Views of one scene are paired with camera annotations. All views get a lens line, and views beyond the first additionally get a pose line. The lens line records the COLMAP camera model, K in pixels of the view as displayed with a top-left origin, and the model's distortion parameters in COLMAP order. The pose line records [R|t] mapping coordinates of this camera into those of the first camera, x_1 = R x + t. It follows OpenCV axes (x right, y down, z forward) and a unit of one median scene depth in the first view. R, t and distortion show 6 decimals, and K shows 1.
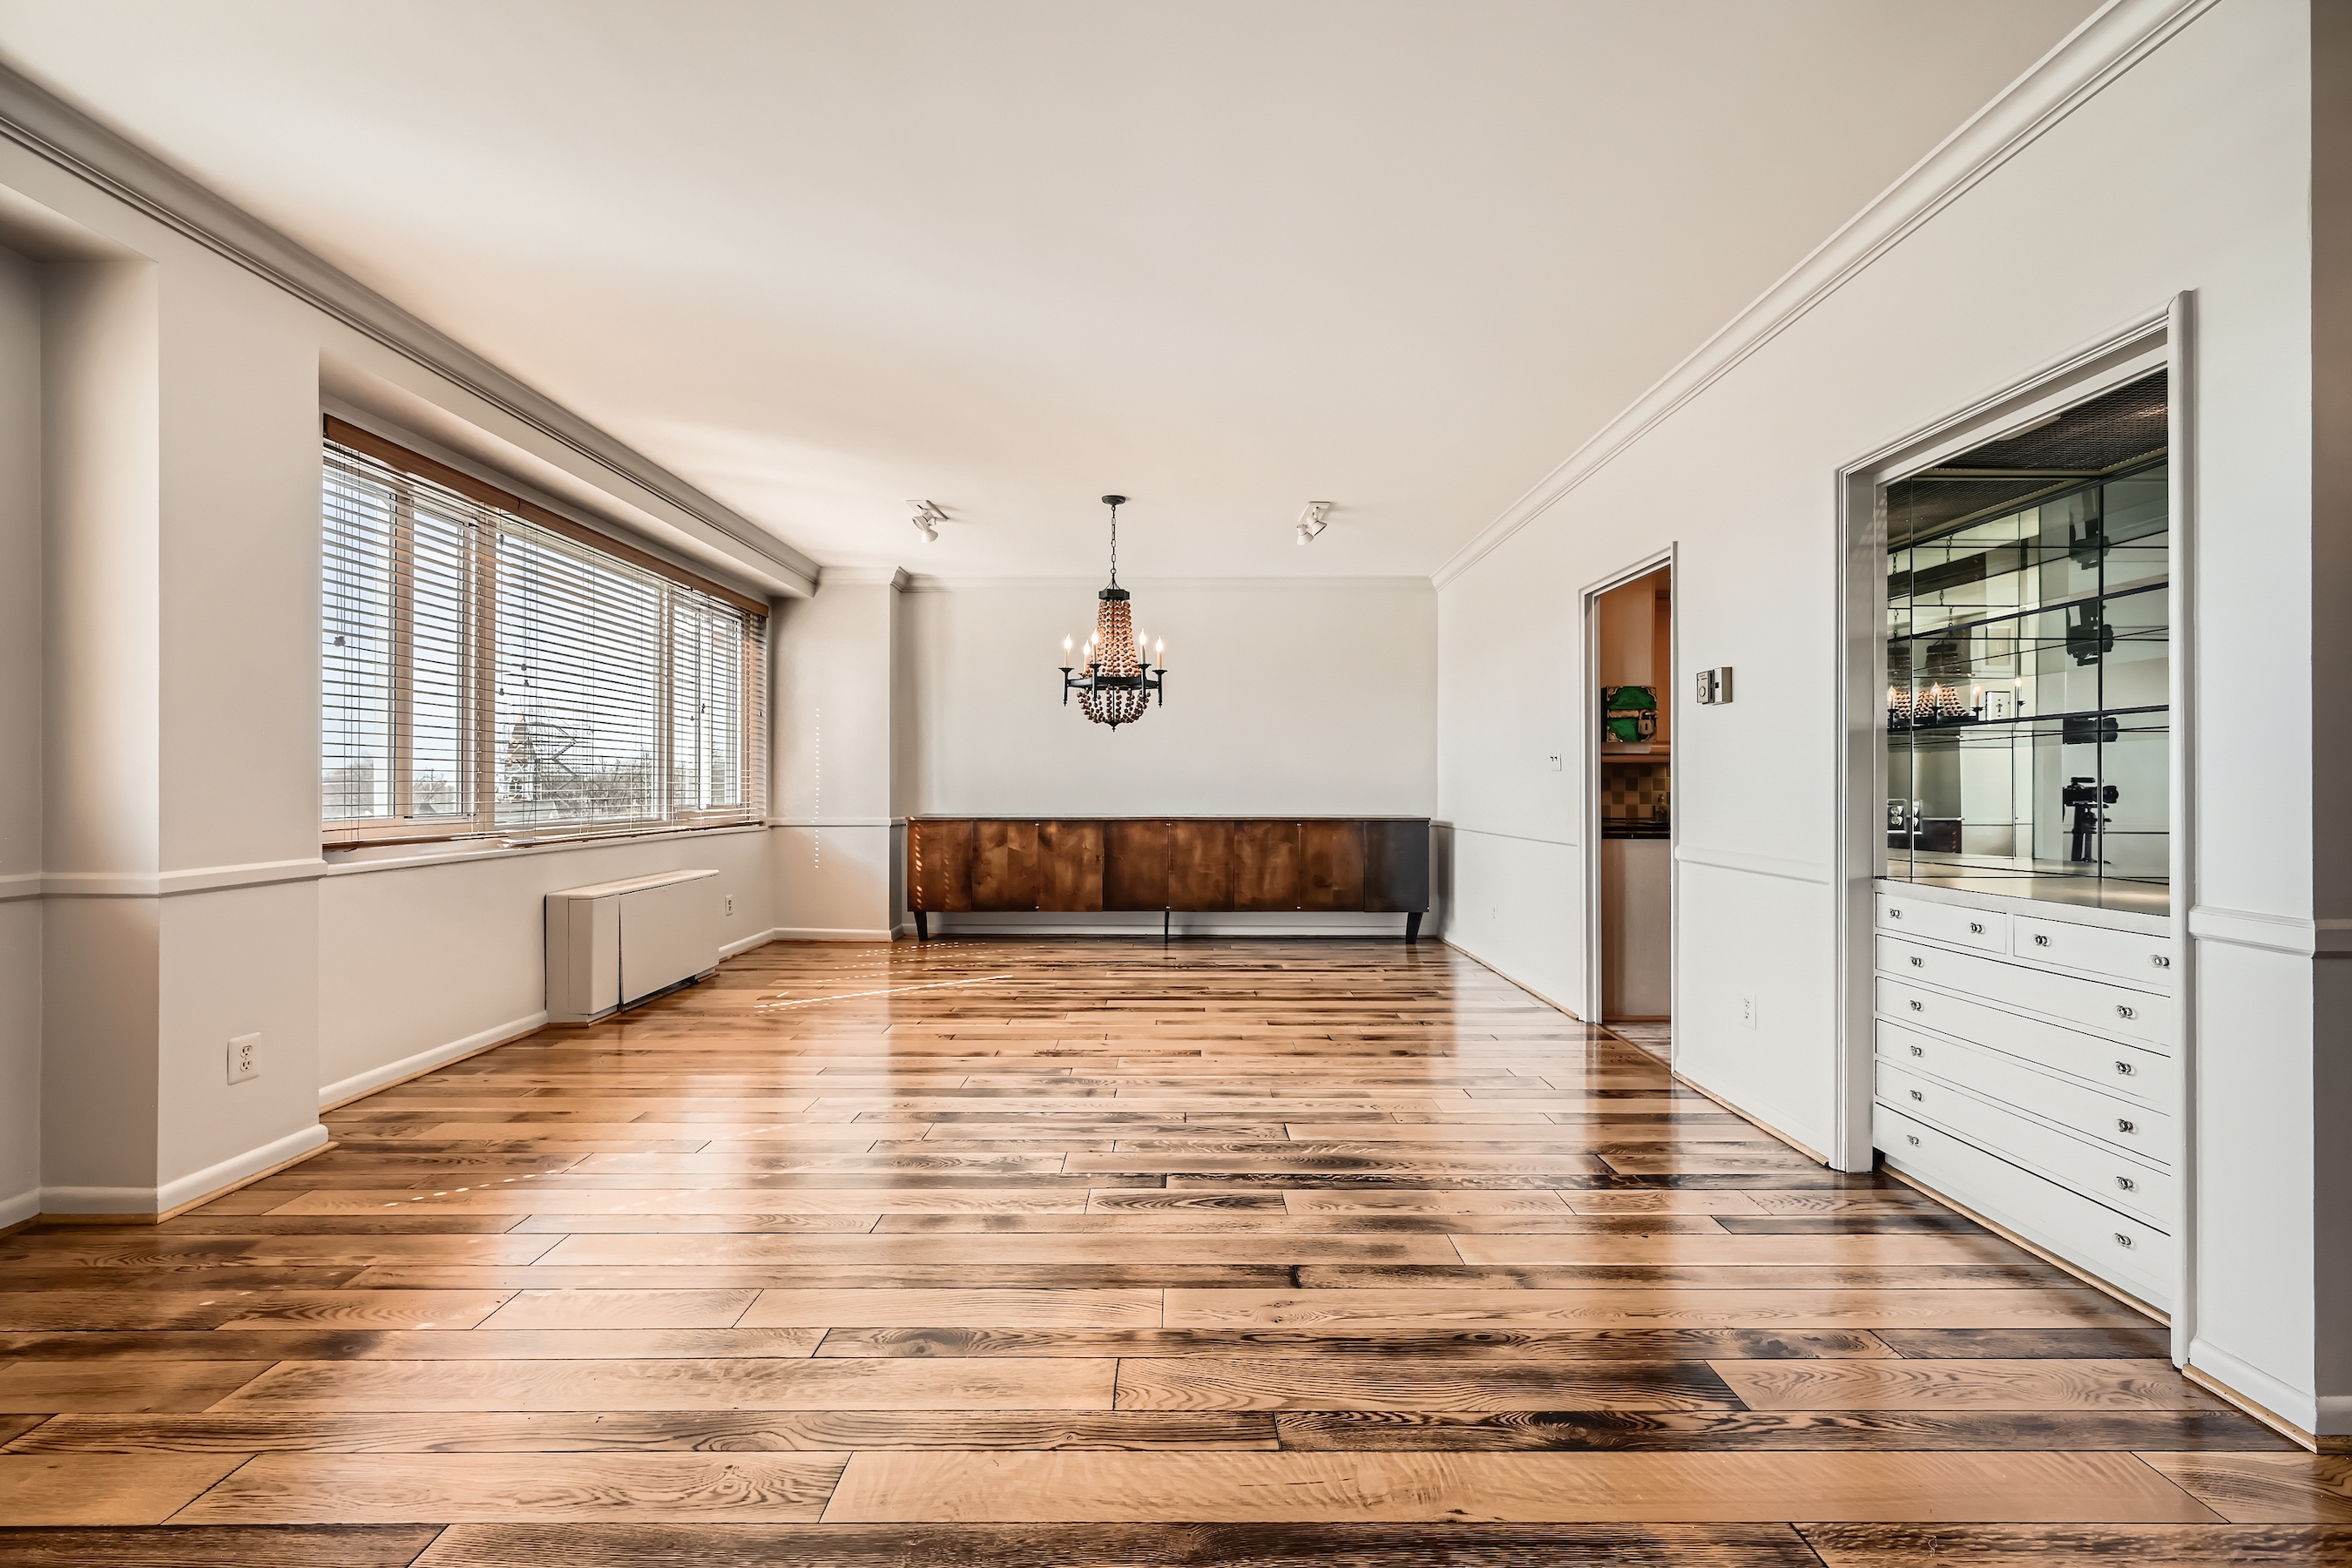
lens RADIAL K [[934.0, 0, 1185.4], [0, 934.0, 784.8], [0, 0, 1]] dist [0.000072, -0.000231]
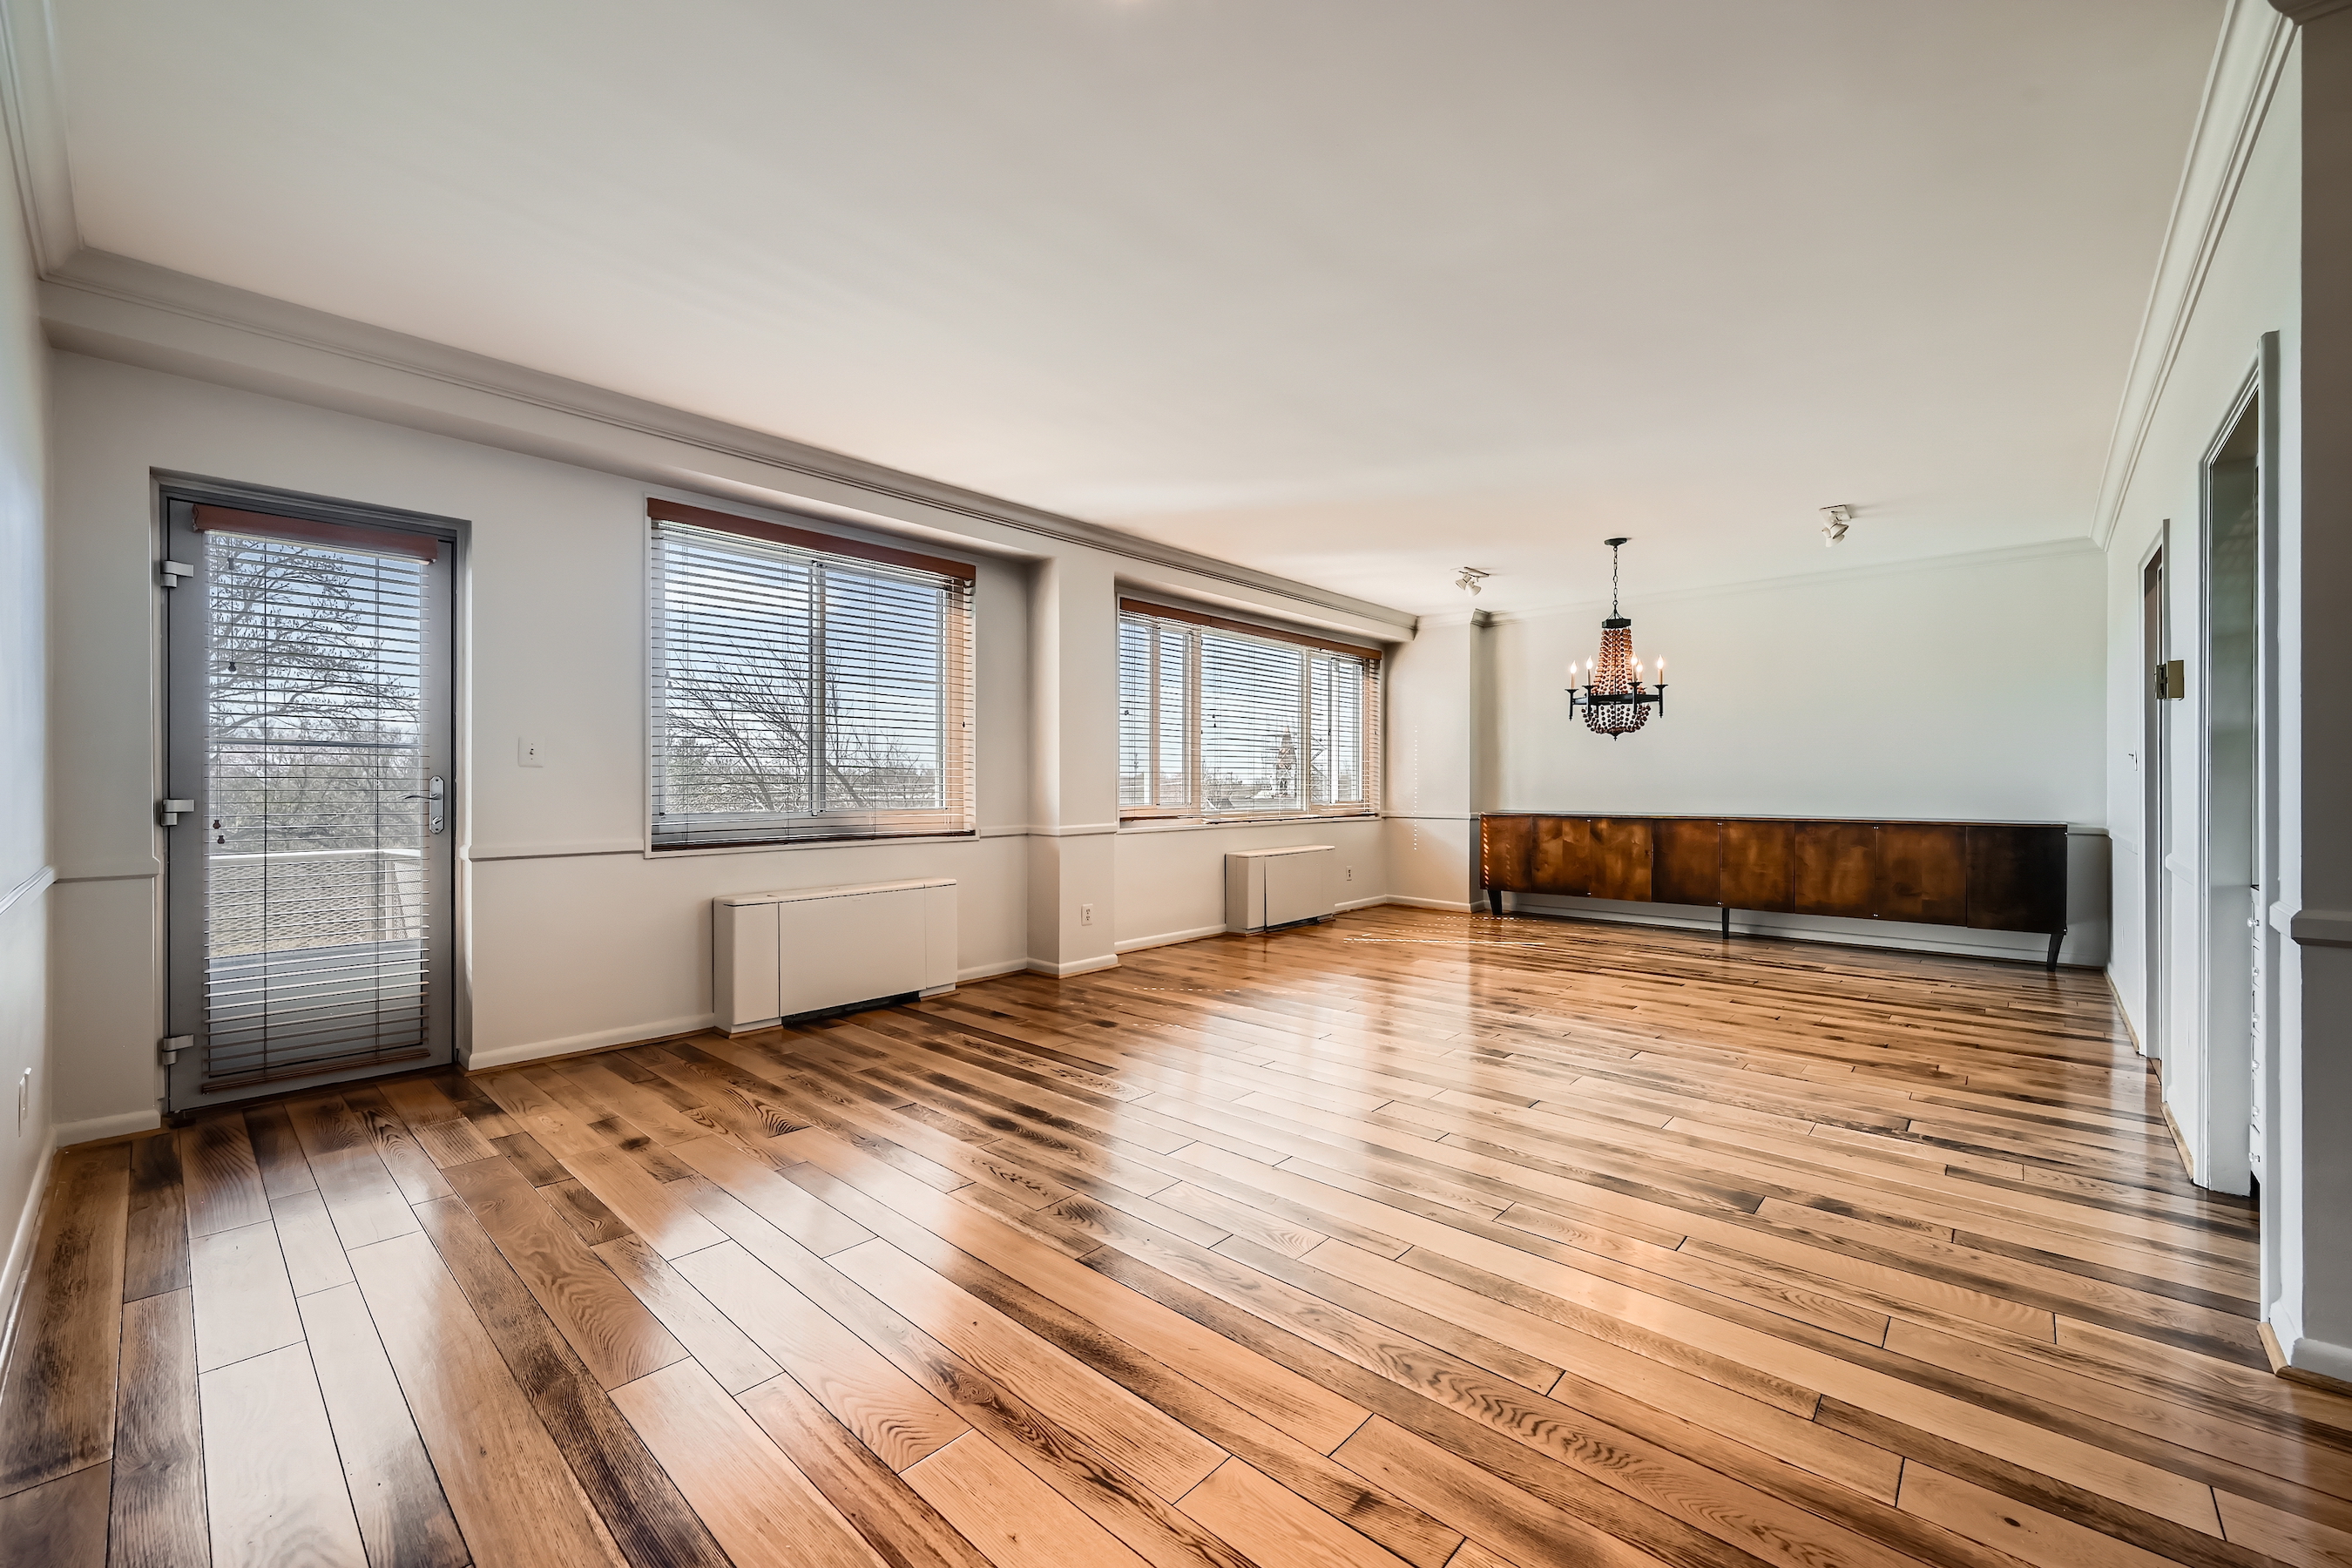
lens RADIAL K [[934.0, 0, 1169.0], [0, 934.0, 785.3], [0, 0, 1]] dist [0.000072, -0.000231]
pose [[0.732902, -0.000896, -0.680333, 0.323399], [0.001851, 0.999998, 0.000677, -0.003075], [0.680331, -0.001756, 0.732902, -0.244812]]
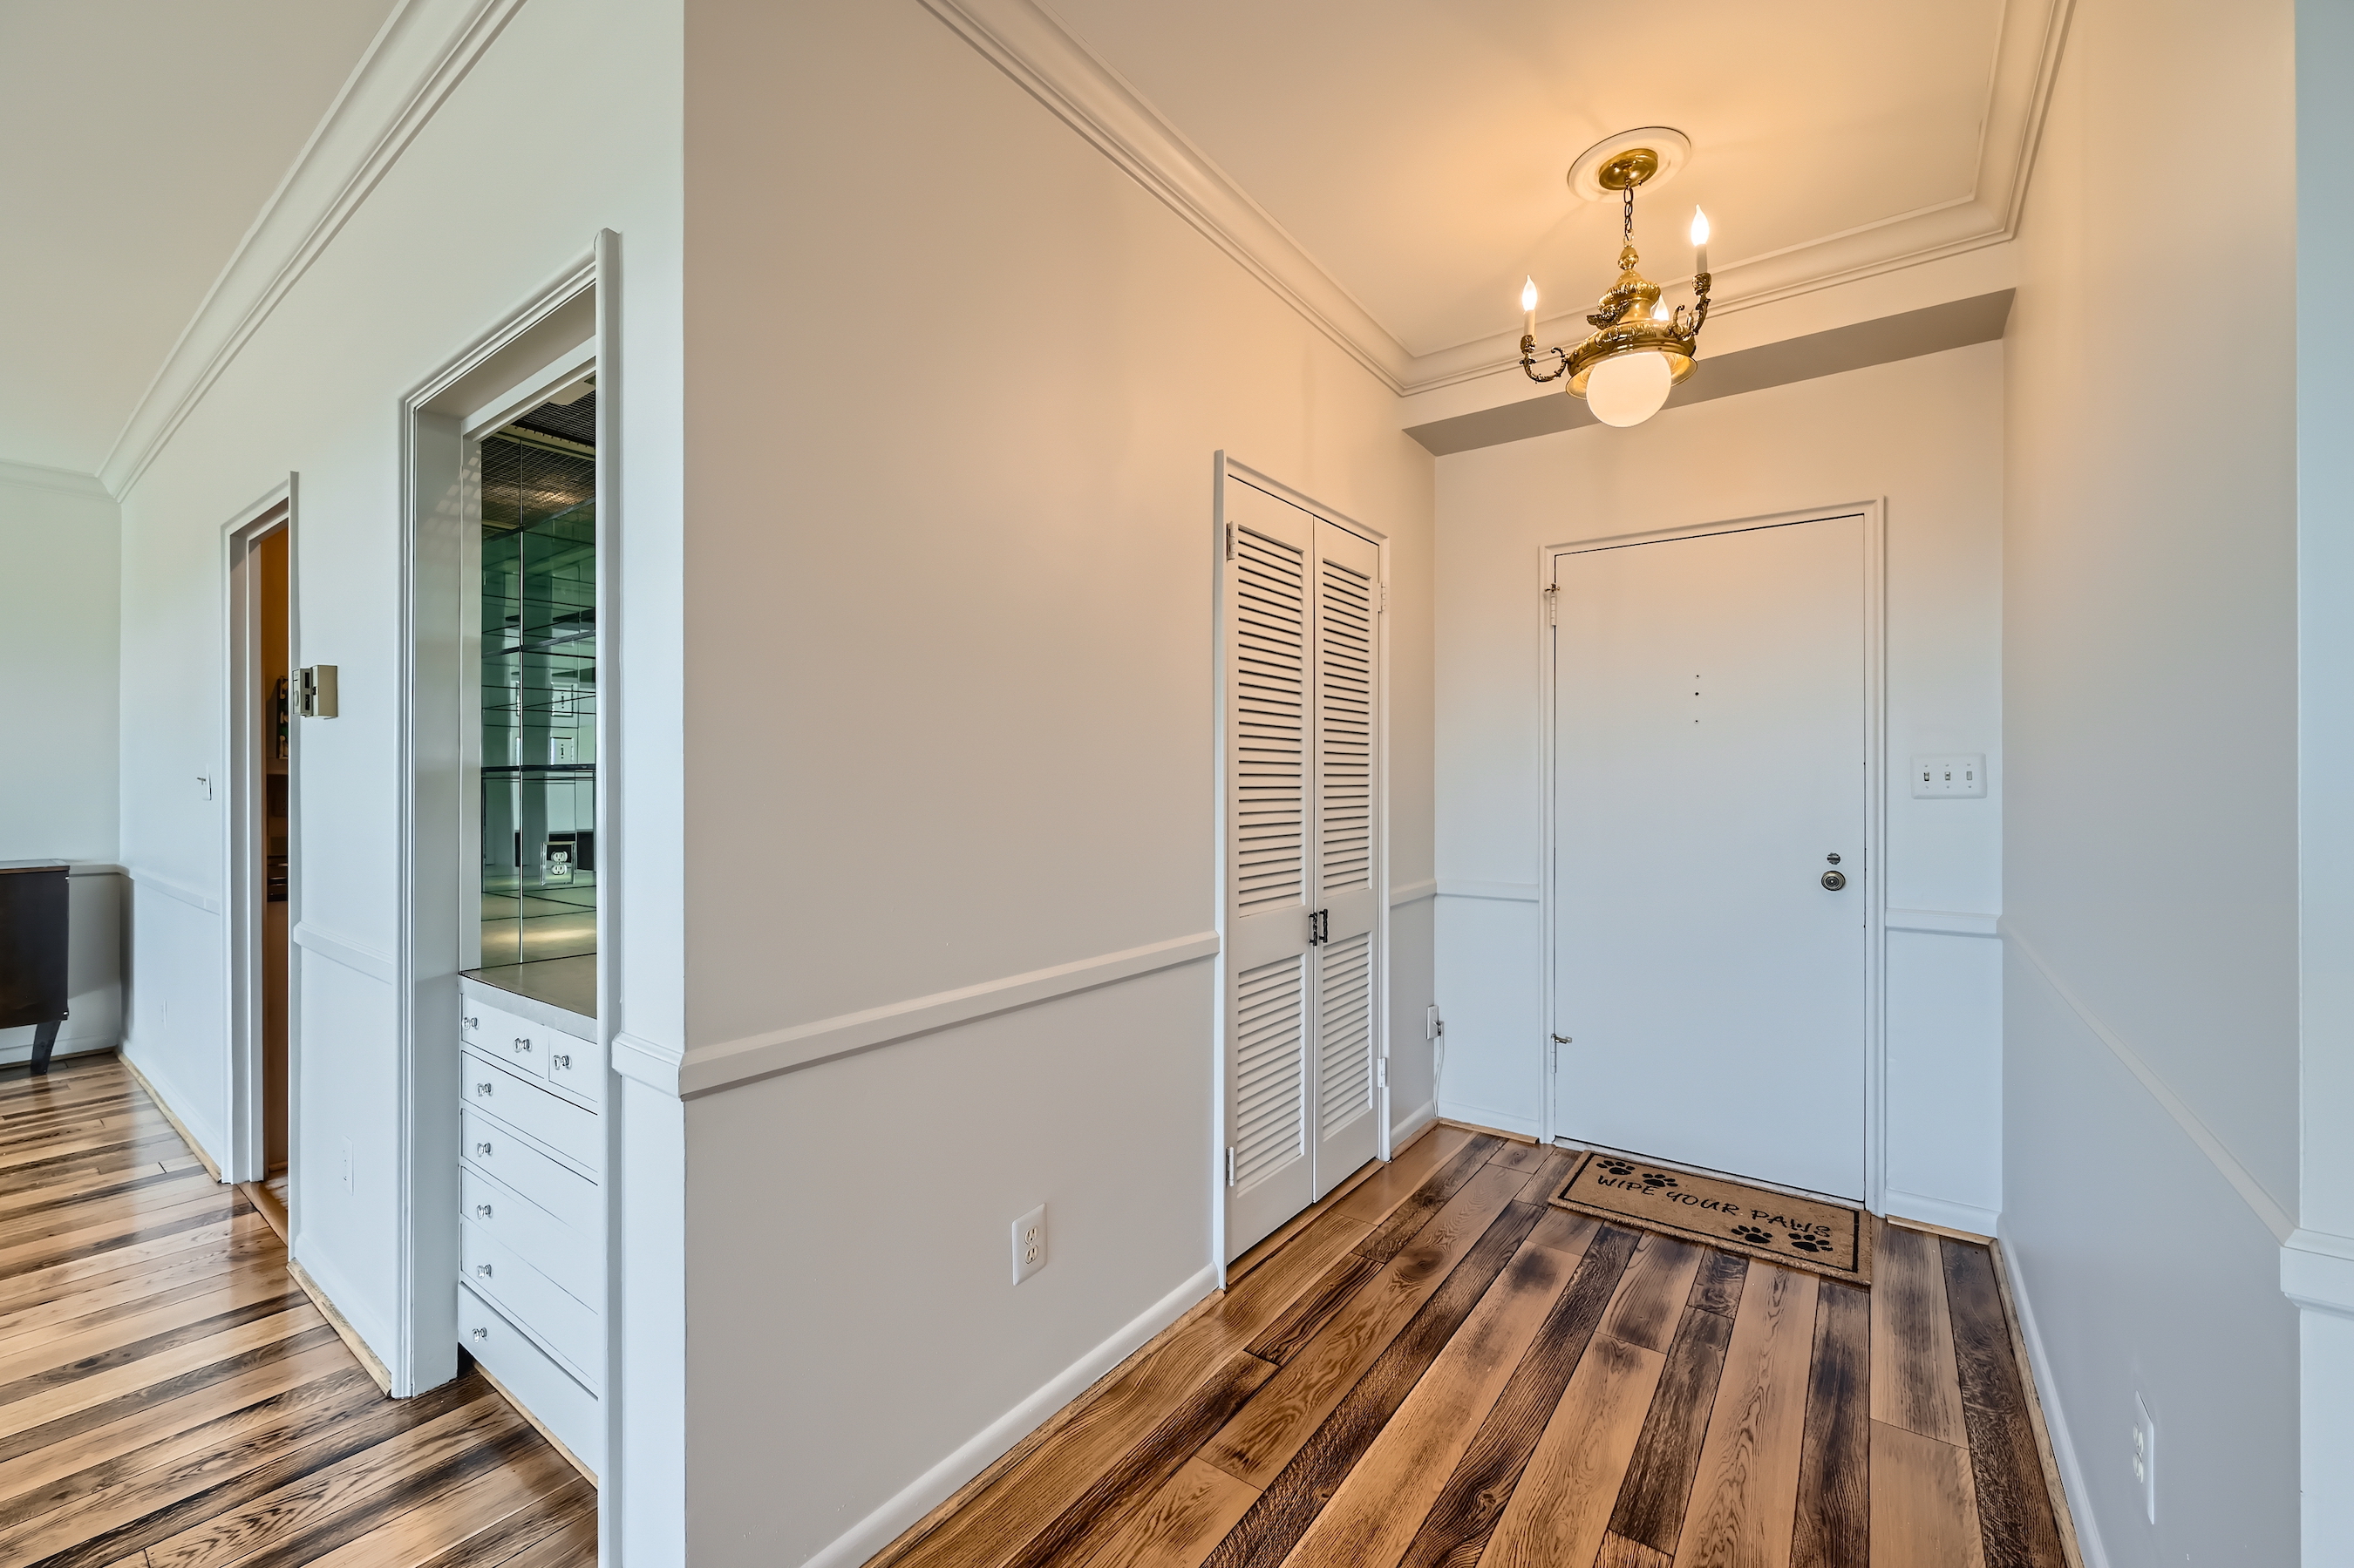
lens RADIAL K [[934.7, 0, 1187.4], [0, 934.7, 780.4], [0, 0, 1]] dist [0.000072, -0.000231]
pose [[0.593115, -0.000920, 0.805118, 0.272847], [-0.000647, 0.999998, 0.001619, -0.029626], [-0.805118, -0.001481, 0.593113, 0.062249]]
